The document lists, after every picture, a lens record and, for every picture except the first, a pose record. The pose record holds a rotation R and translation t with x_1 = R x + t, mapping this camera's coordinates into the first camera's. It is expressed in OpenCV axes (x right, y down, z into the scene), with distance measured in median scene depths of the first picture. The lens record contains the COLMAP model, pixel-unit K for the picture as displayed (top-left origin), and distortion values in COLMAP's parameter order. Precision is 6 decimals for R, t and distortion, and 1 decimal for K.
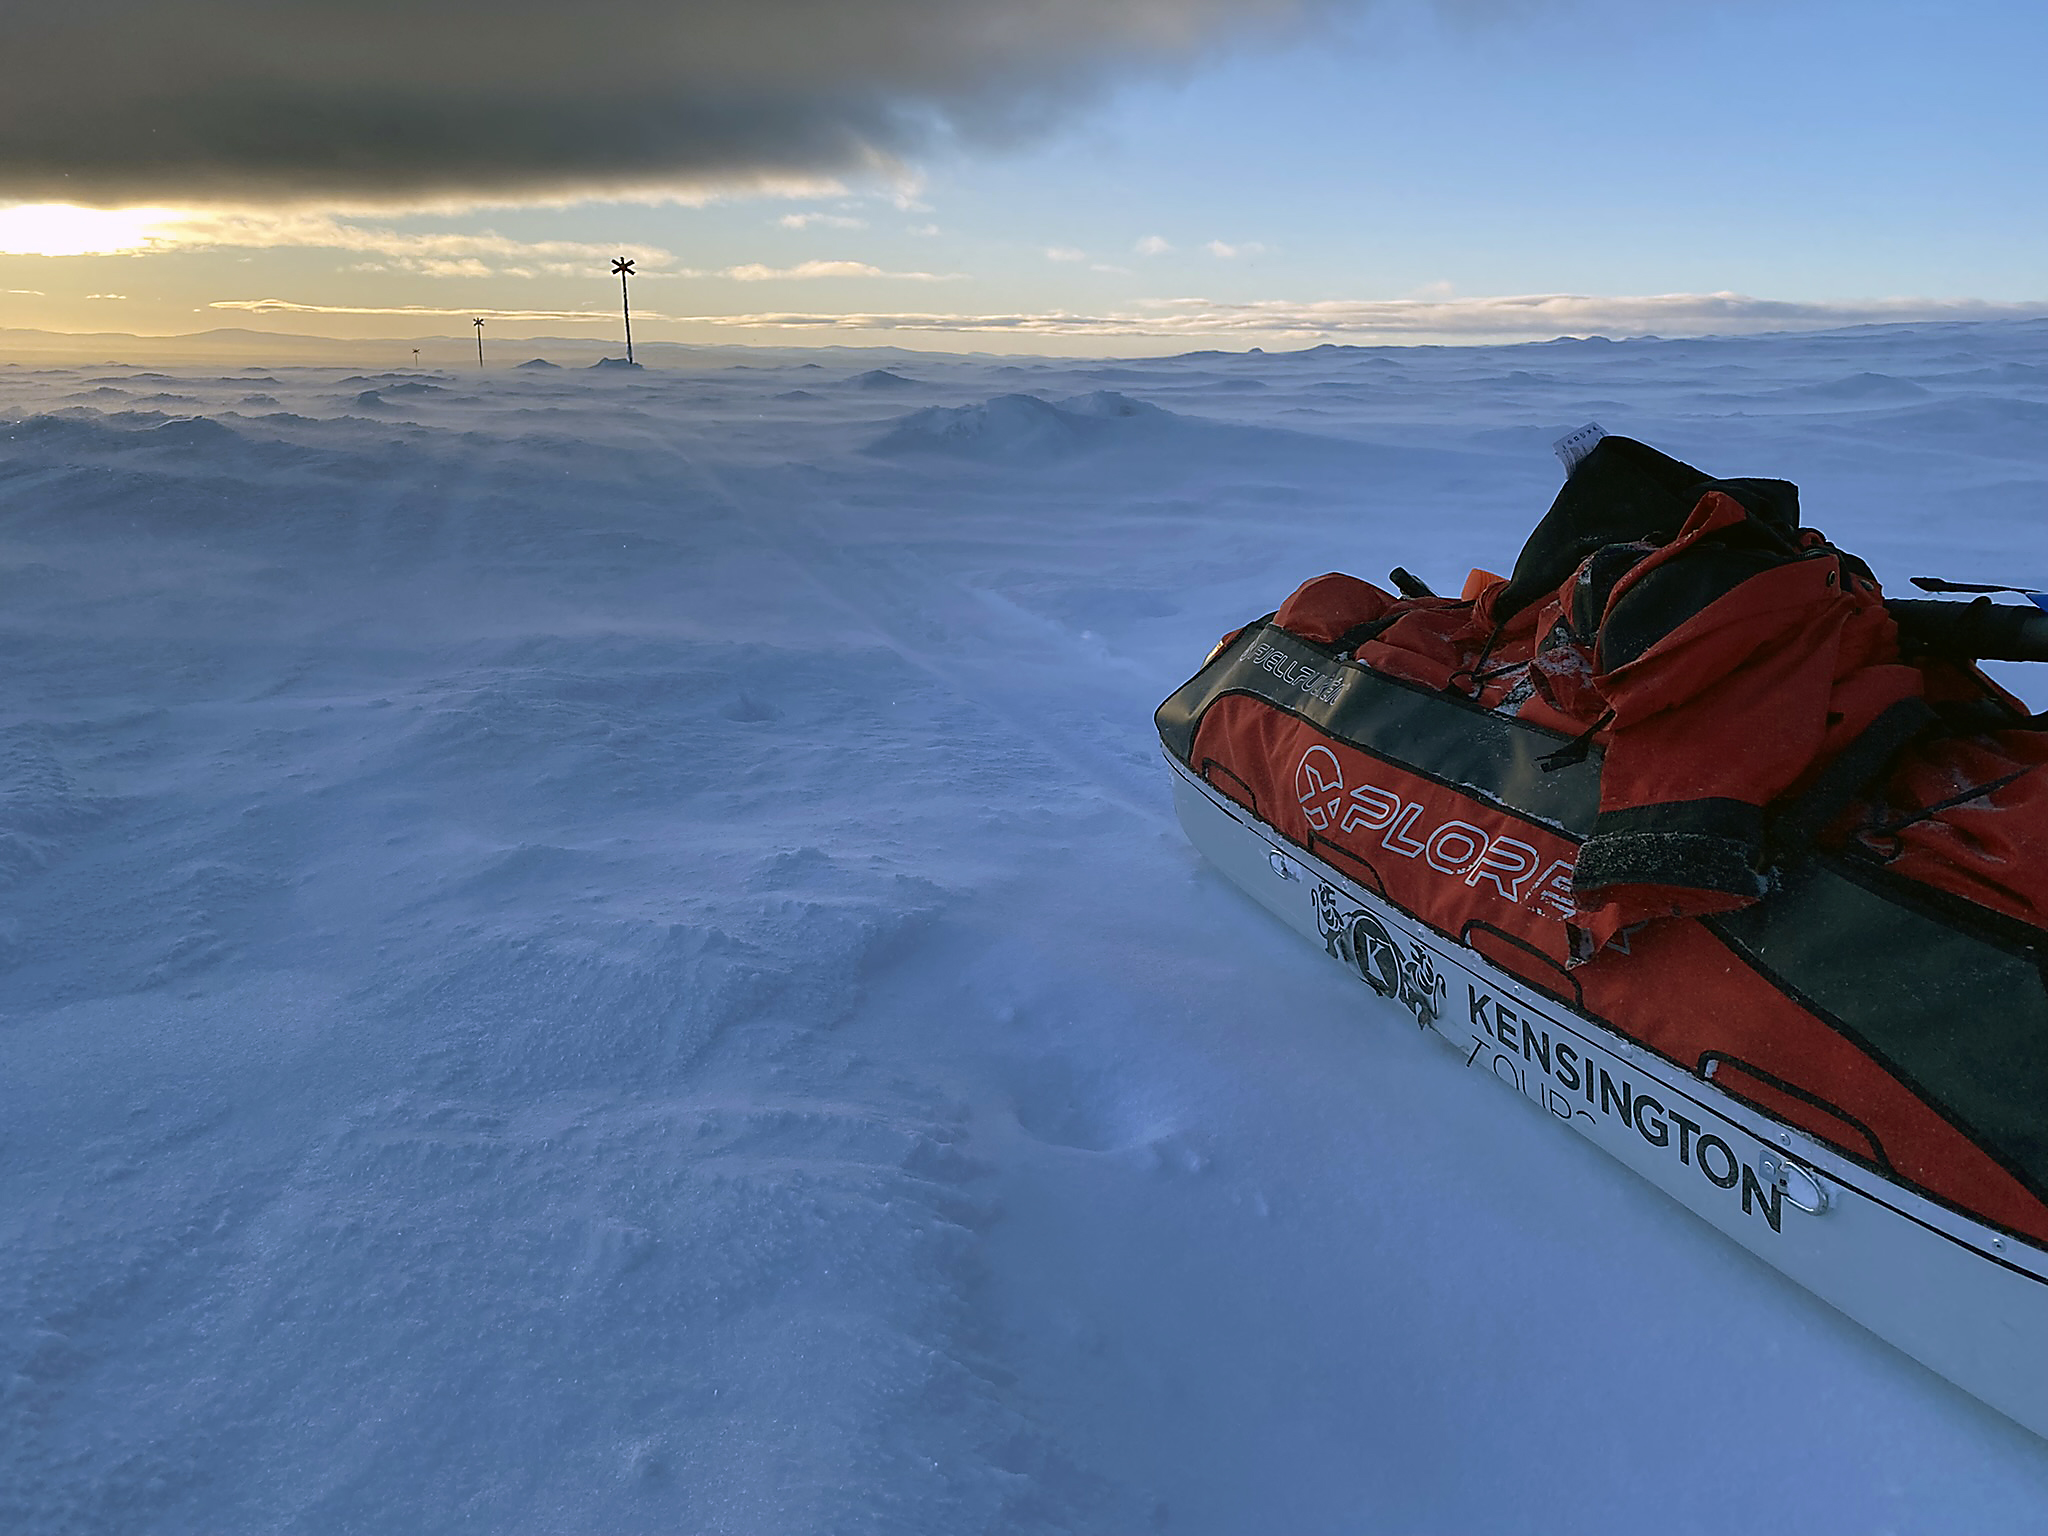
lens RADIAL K [[1536.3, 0, 1024.0], [0, 1536.3, 768.0], [0, 0, 1]] dist [0.003075, -0.006570]
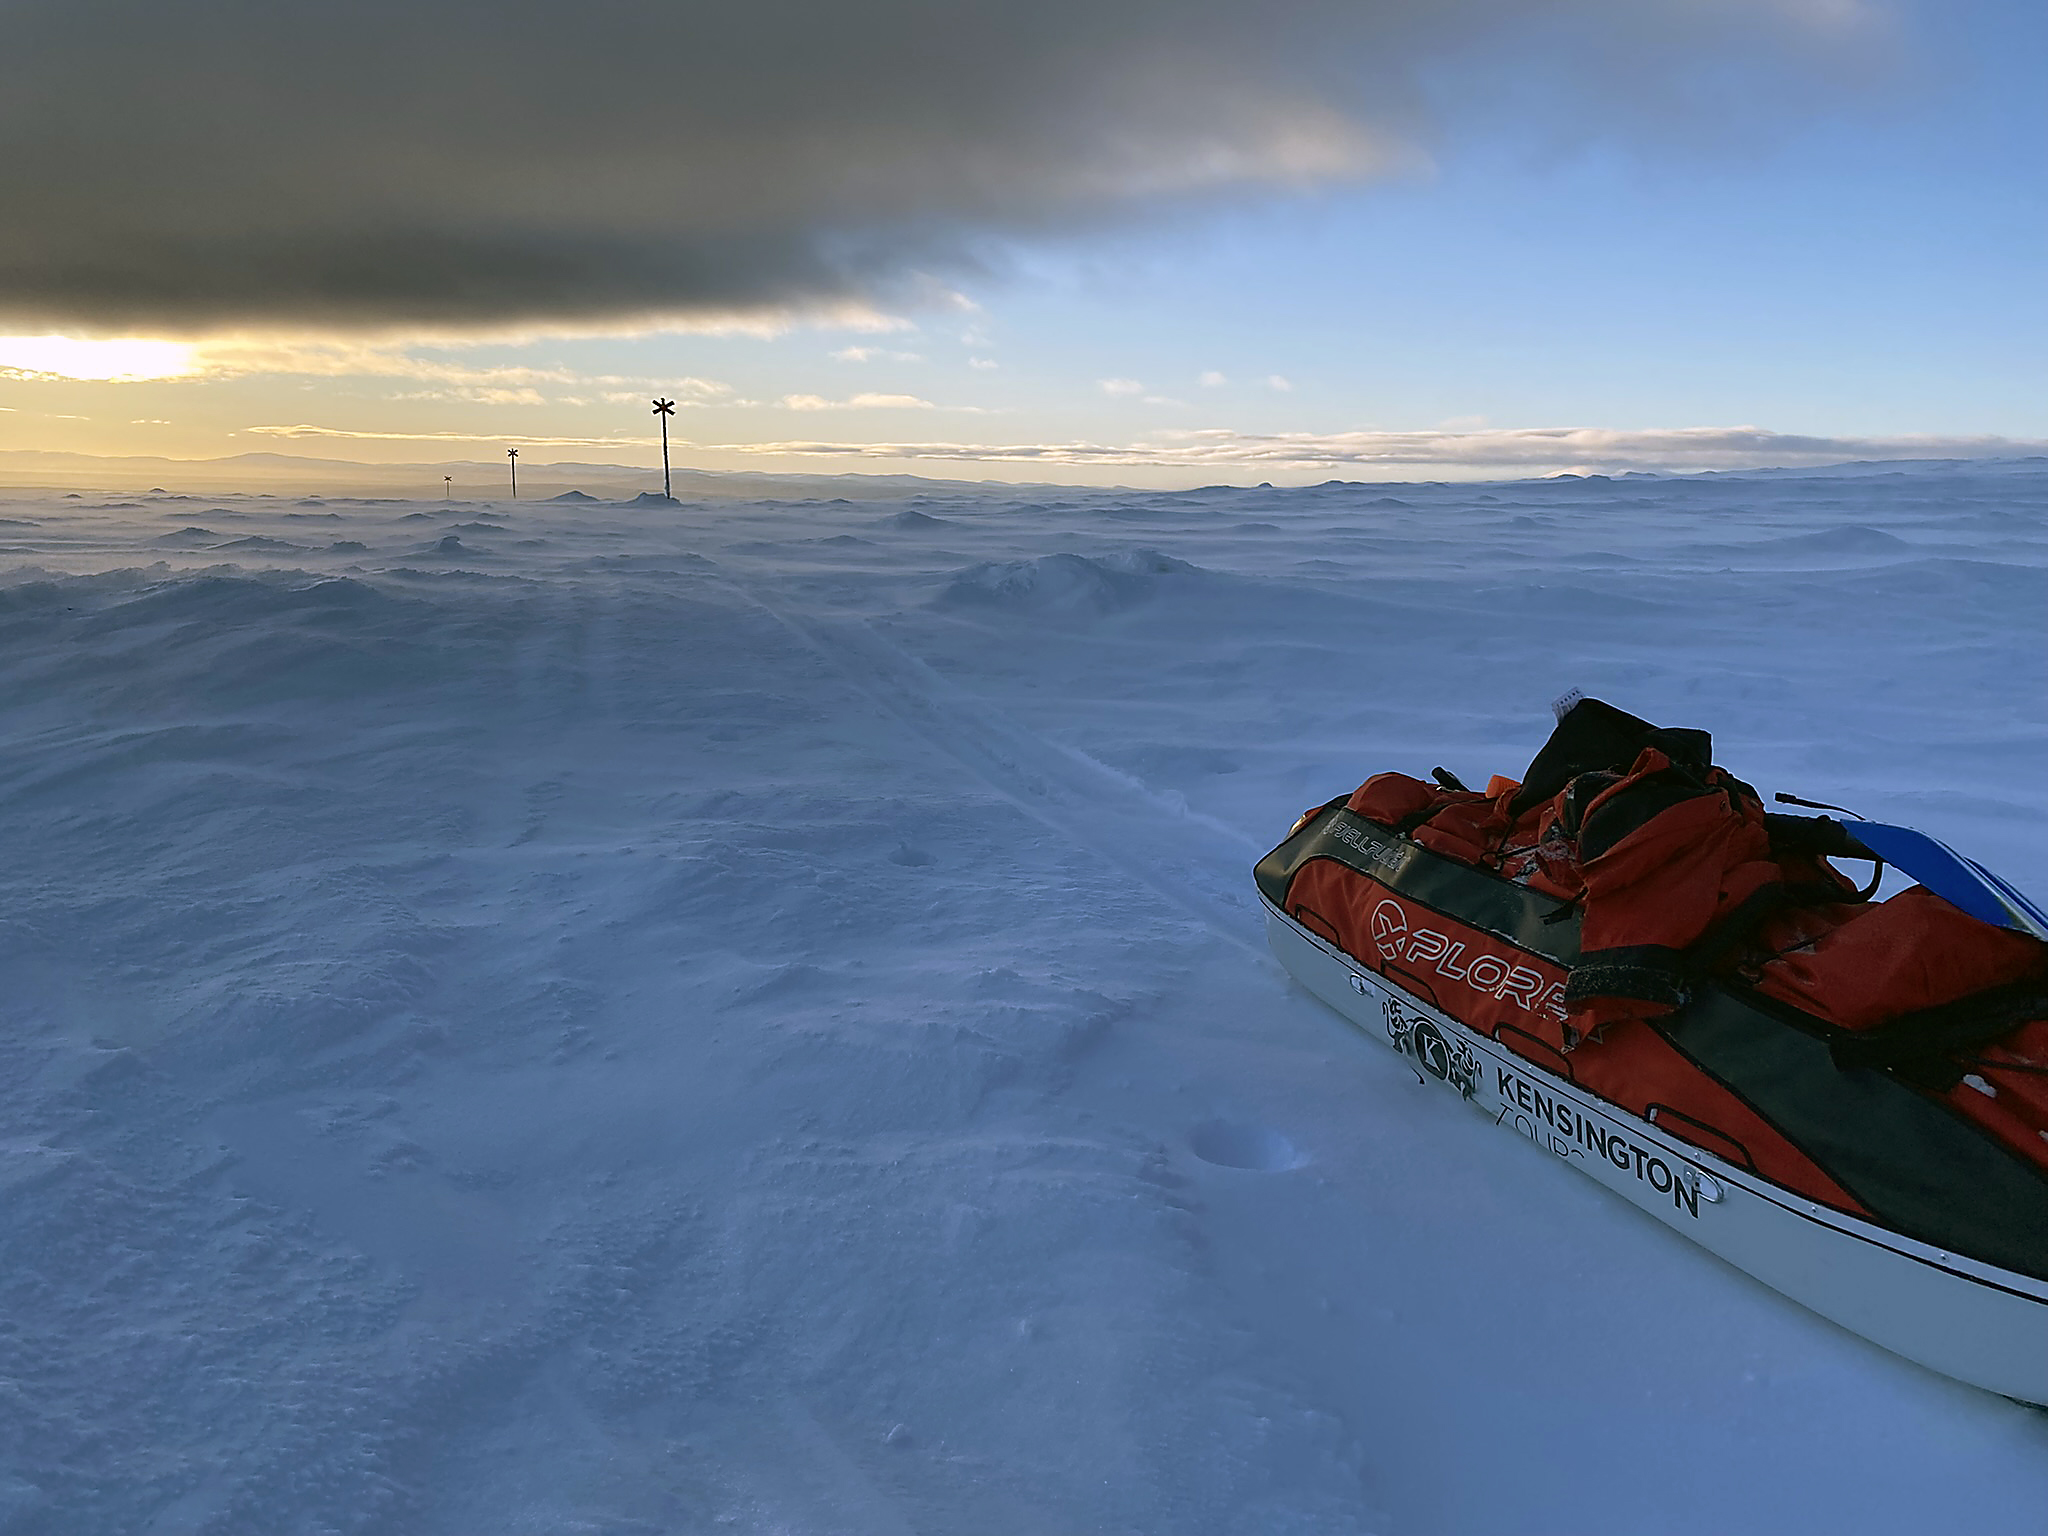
lens RADIAL K [[1559.4, 0, 1024.0], [0, 1559.4, 768.0], [0, 0, 1]] dist [0.047075, -0.082280]
pose [[0.999970, 0.006655, -0.003870, -0.158498], [-0.006926, 0.997179, -0.074745, -0.029093], [0.003362, 0.074770, 0.997195, -0.513191]]
